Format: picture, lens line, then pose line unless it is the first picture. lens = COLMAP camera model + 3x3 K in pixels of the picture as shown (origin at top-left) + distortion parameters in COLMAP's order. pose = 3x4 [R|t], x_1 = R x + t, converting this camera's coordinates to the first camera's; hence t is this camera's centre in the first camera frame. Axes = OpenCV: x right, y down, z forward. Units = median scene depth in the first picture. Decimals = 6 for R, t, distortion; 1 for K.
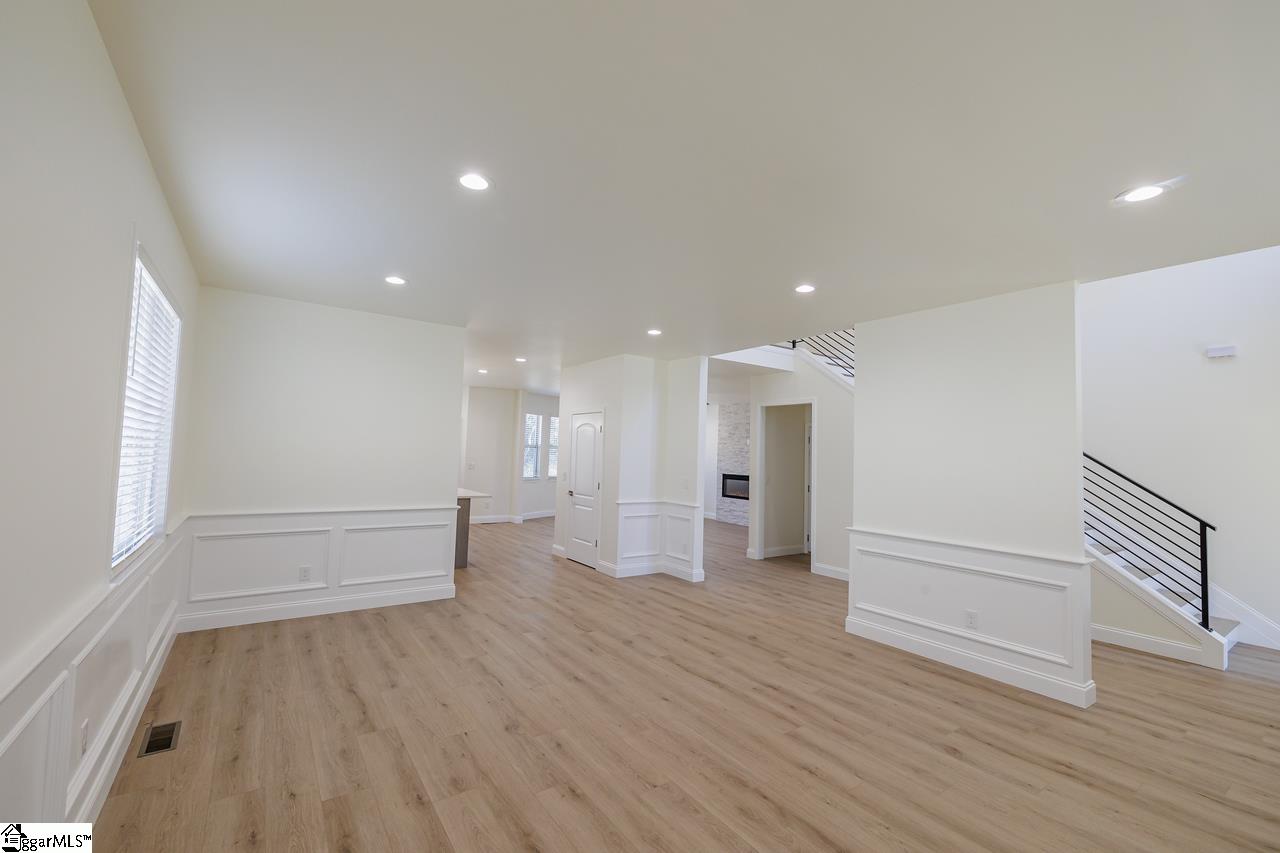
lens RADIAL K [[537.1, 0, 651.5], [0, 537.1, 424.1], [0, 0, 1]] dist [-0.002969, -0.000130]
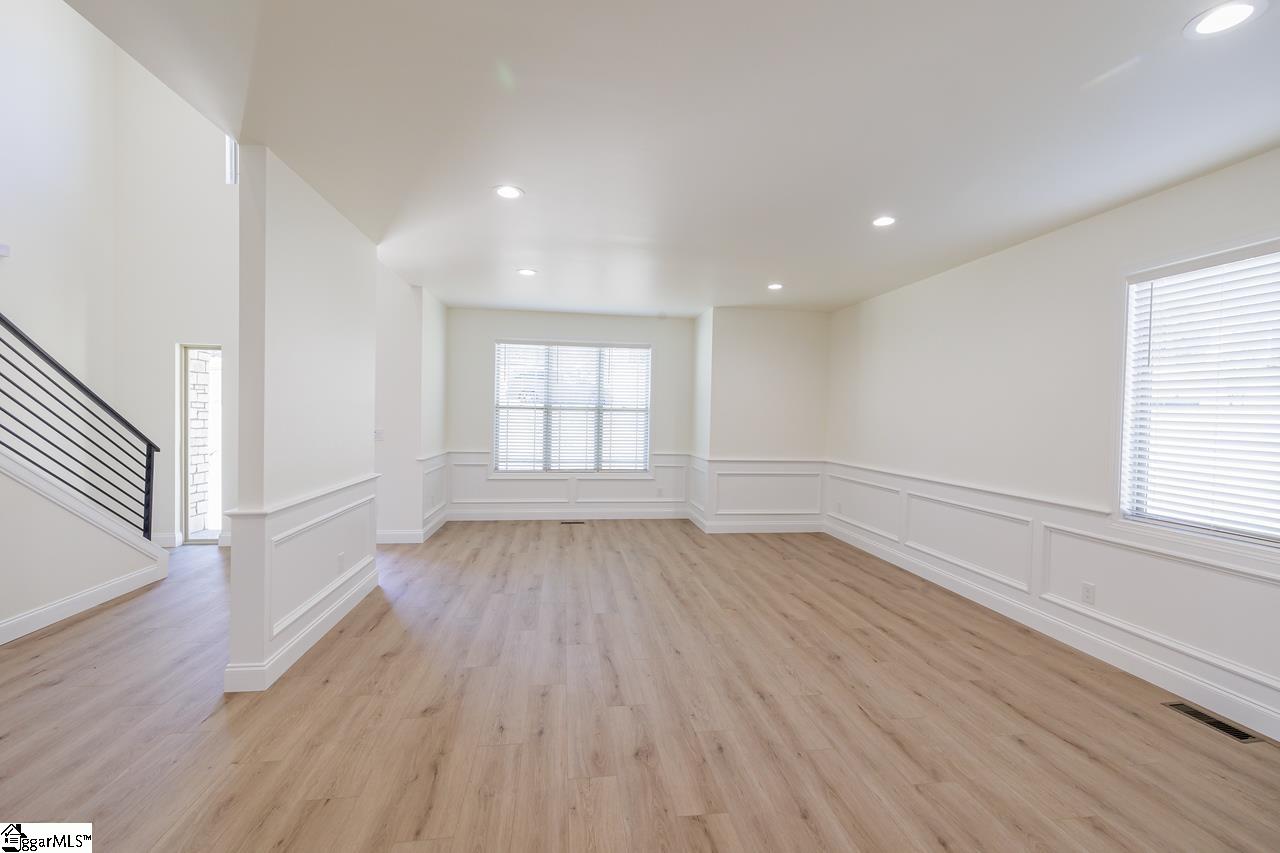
lens RADIAL K [[537.1, 0, 647.7], [0, 537.1, 427.4], [0, 0, 1]] dist [-0.002969, -0.000130]
pose [[-0.886896, -0.061318, 0.457882, -0.347317], [-0.074921, 0.997122, -0.011587, 0.119239], [-0.455854, -0.044582, -0.888937, 1.907678]]
